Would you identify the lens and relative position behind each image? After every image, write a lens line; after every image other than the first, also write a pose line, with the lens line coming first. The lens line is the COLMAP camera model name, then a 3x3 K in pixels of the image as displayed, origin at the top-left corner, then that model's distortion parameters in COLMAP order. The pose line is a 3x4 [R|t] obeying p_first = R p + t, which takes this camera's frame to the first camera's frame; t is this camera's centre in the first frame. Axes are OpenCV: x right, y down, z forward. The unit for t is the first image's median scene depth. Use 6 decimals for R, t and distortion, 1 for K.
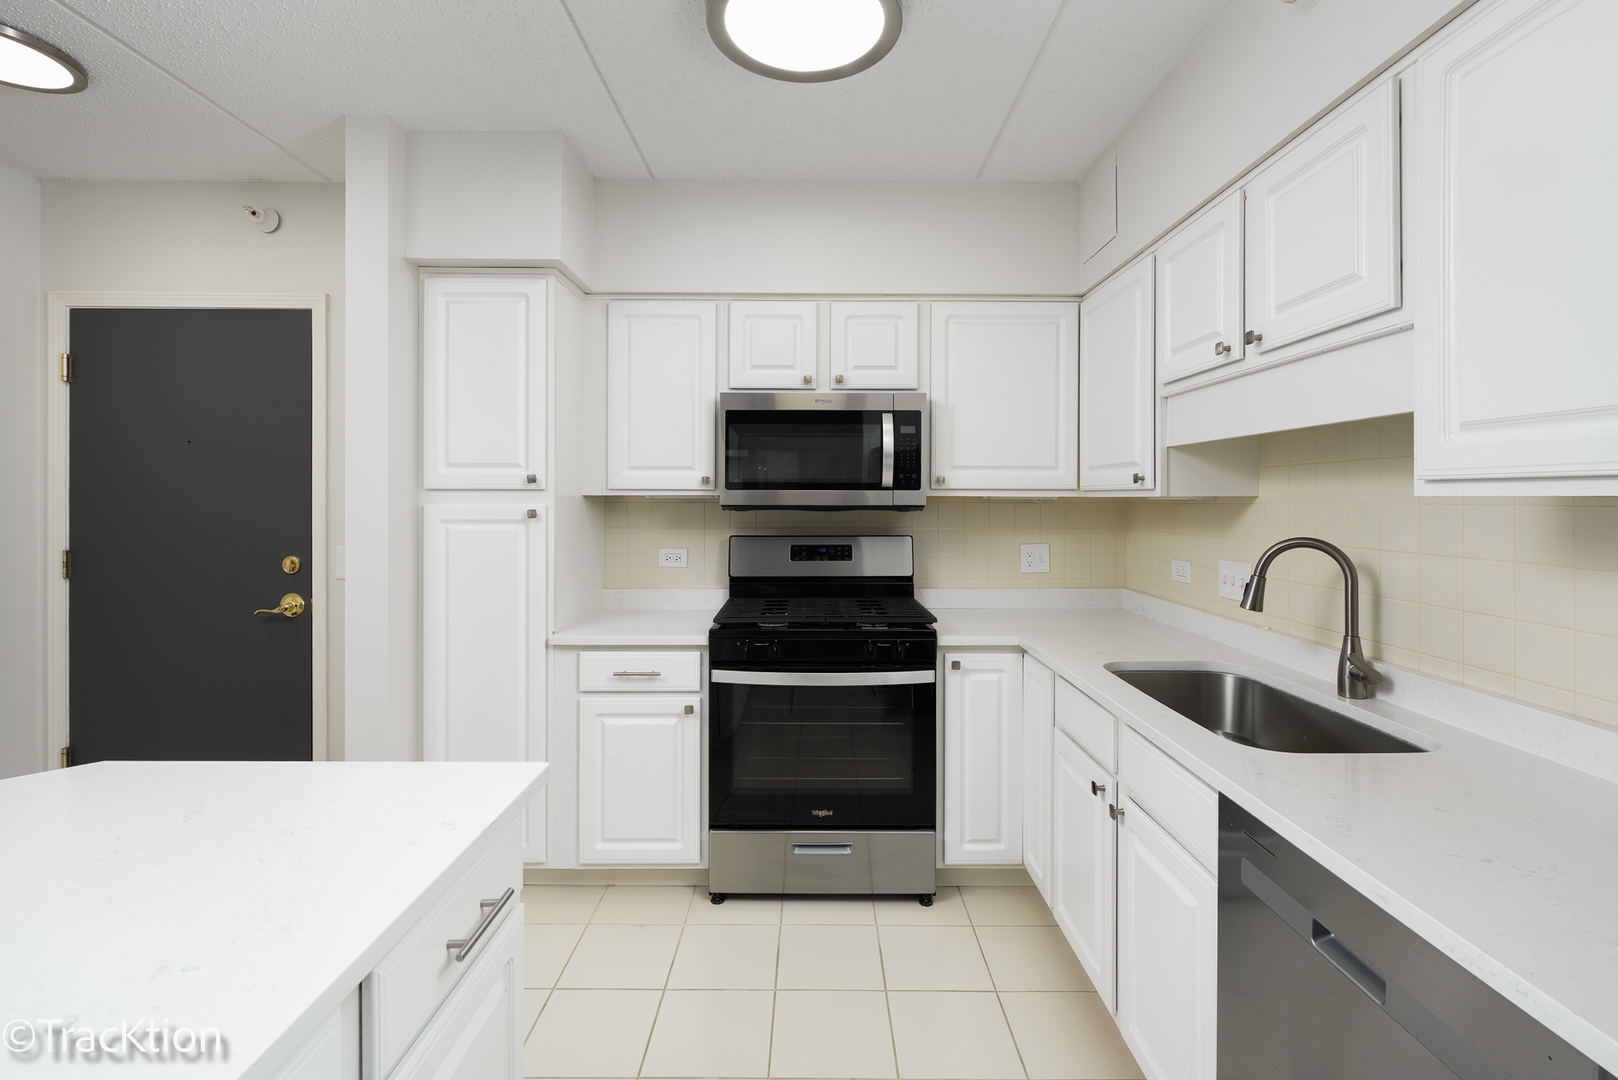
lens RADIAL K [[723.0, 0, 816.1], [0, 723.0, 500.6], [0, 0, 1]] dist [0.000976, -0.000182]
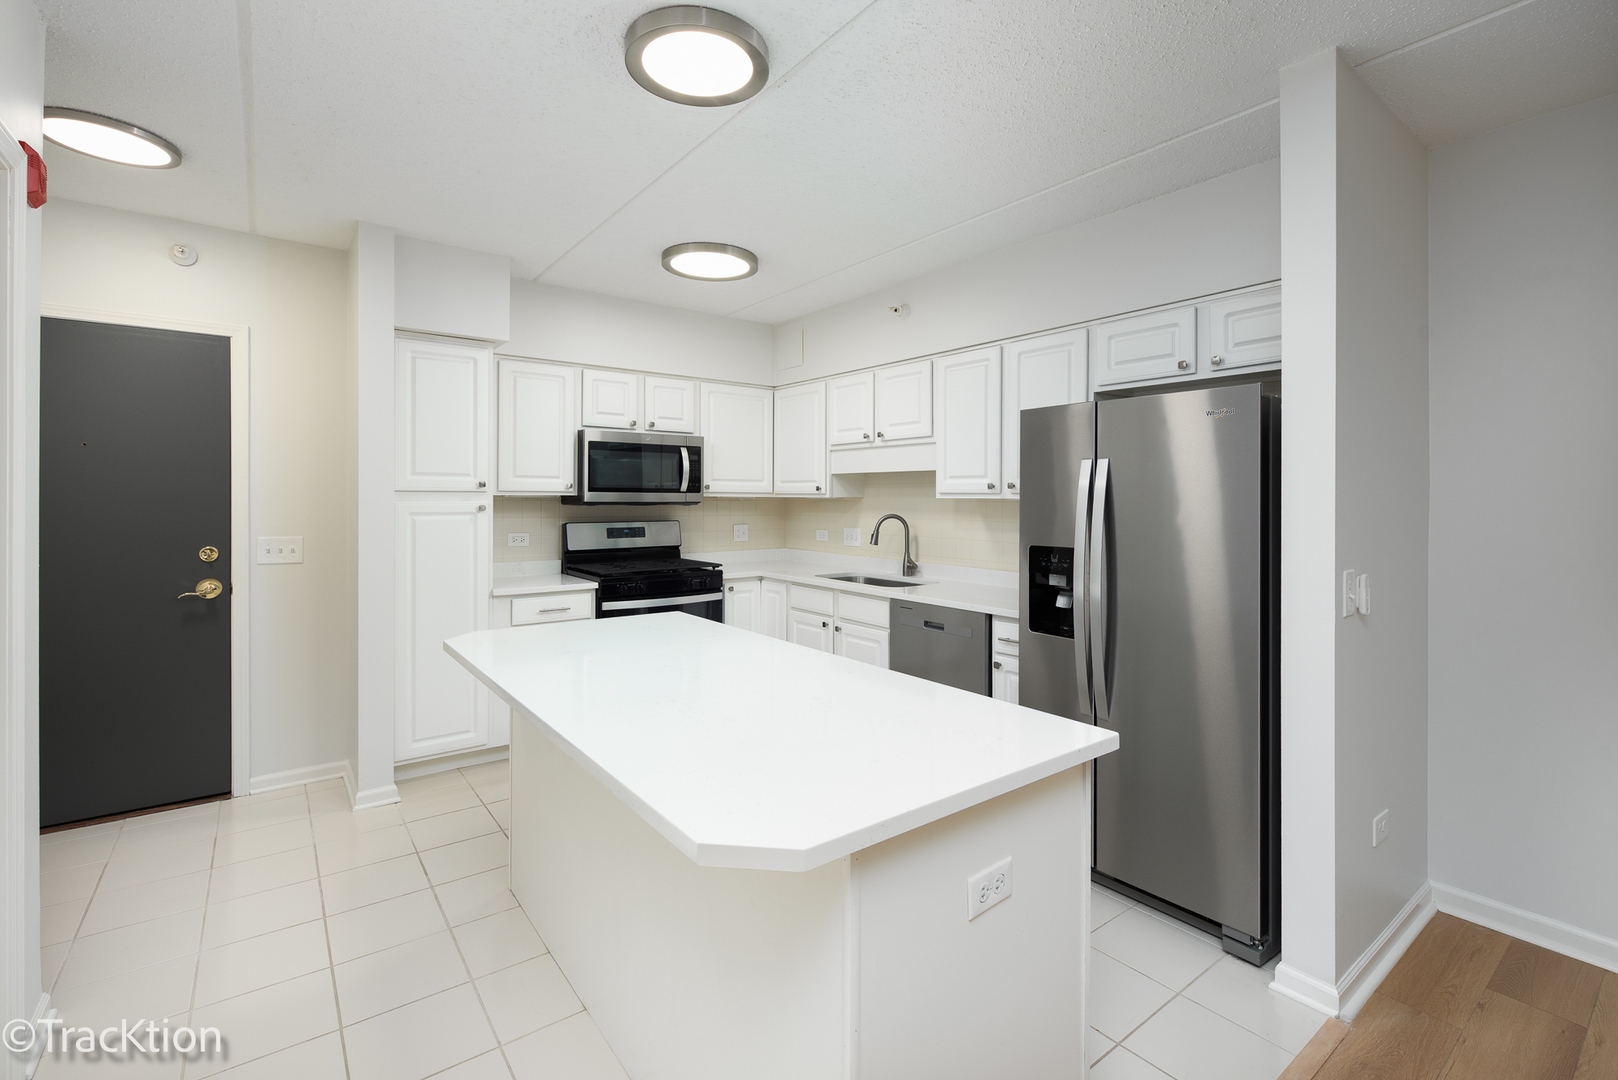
lens RADIAL K [[723.0, 0, 816.1], [0, 723.0, 500.6], [0, 0, 1]] dist [0.000976, -0.000182]
pose [[0.795092, -0.000813, 0.606489, -0.685279], [-0.001133, 0.999995, 0.002827, -0.001820], [-0.606488, -0.002935, 0.795087, -0.539258]]
